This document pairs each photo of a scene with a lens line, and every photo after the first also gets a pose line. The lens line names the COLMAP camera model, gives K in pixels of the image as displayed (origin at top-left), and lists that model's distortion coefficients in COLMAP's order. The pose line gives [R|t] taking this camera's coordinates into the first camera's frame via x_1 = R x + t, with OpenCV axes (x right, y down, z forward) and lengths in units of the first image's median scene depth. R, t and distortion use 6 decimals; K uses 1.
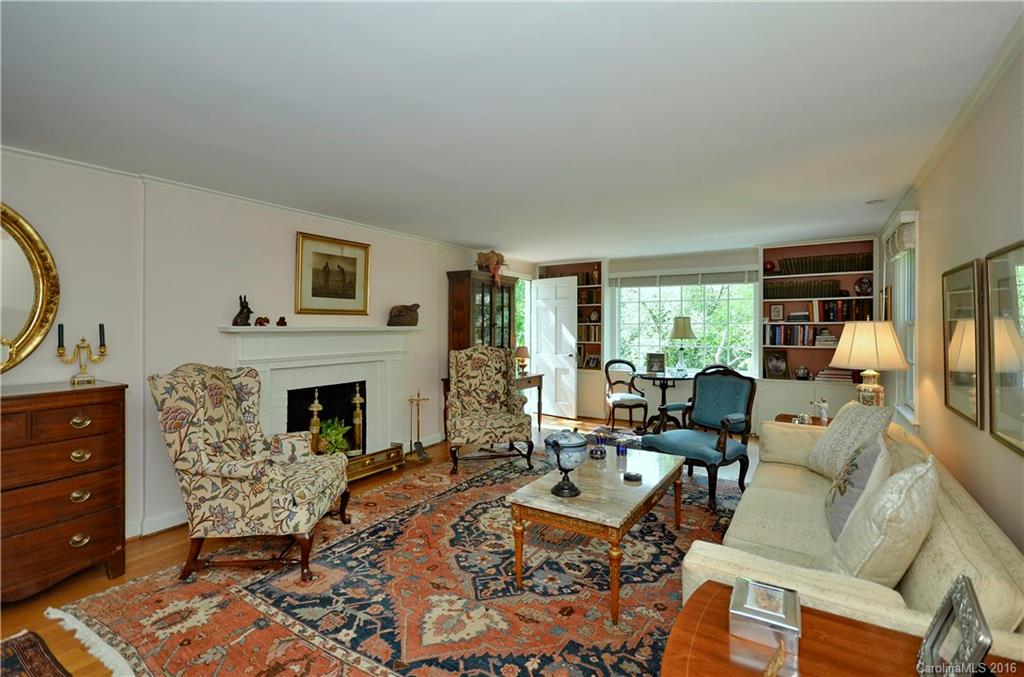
lens RADIAL K [[472.9, 0, 508.0], [0, 472.9, 331.4], [0, 0, 1]] dist [0.001170, 0.000133]
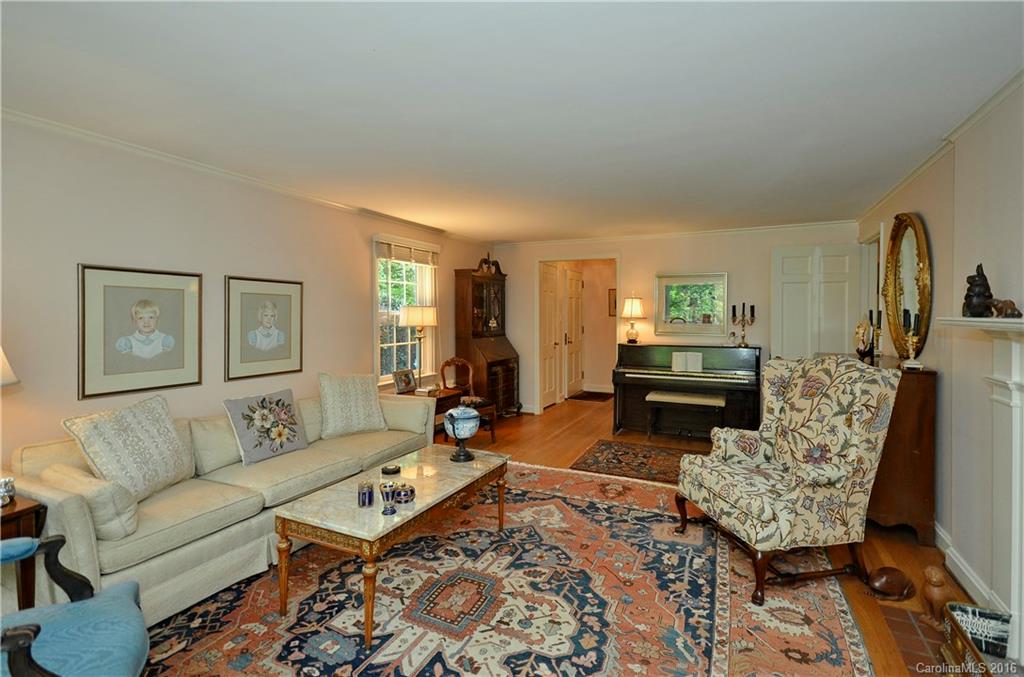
lens RADIAL K [[472.9, 0, 510.0], [0, 472.9, 313.0], [0, 0, 1]] dist [0.001170, 0.000133]
pose [[-0.994144, 0.002124, -0.108038, 0.116962], [0.001388, 0.999975, 0.006891, -0.033244], [0.108050, 0.006701, -0.994123, 1.966125]]
